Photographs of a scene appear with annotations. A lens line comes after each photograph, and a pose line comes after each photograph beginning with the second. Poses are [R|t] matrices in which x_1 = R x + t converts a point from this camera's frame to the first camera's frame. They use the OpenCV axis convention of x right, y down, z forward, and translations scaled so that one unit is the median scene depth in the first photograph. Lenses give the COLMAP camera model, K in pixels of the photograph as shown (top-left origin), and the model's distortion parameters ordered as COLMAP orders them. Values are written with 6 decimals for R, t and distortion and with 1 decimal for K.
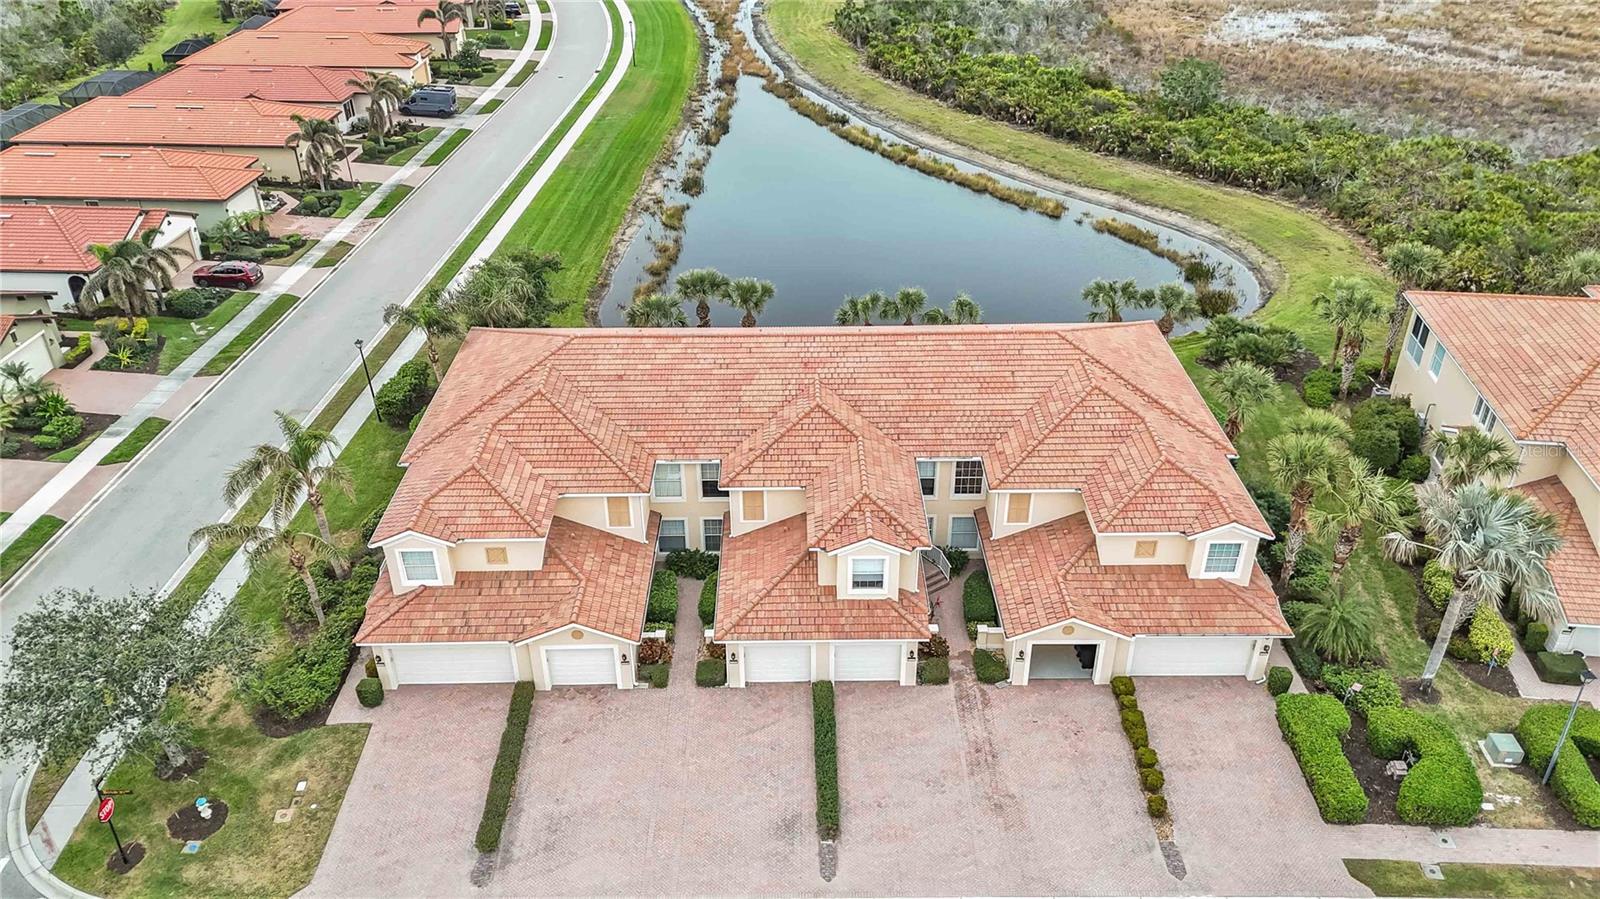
lens RADIAL K [[1175.7, 0, 800.1], [0, 1175.7, 445.5], [0, 0, 1]] dist [0.065248, -0.059882]
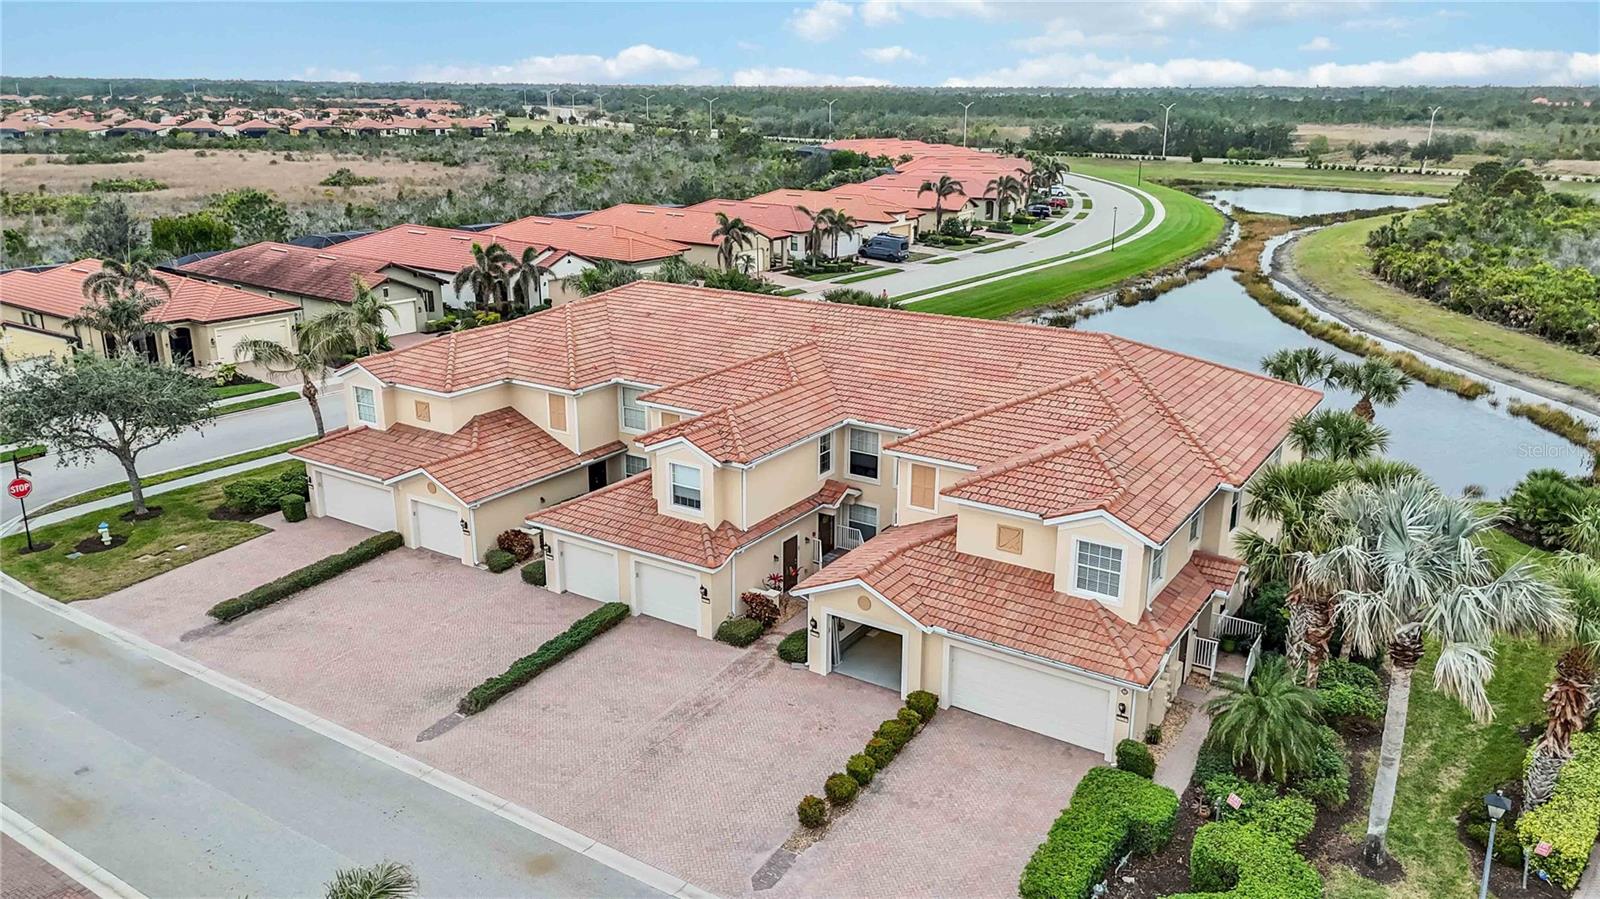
lens RADIAL K [[1175.7, 0, 801.8], [0, 1175.7, 445.1], [0, 0, 1]] dist [0.065248, -0.059882]
pose [[0.832653, 0.169106, -0.527345, 0.520665], [-0.292171, 0.943072, -0.158905, 0.173214], [0.470452, 0.286387, 0.834660, 0.278687]]
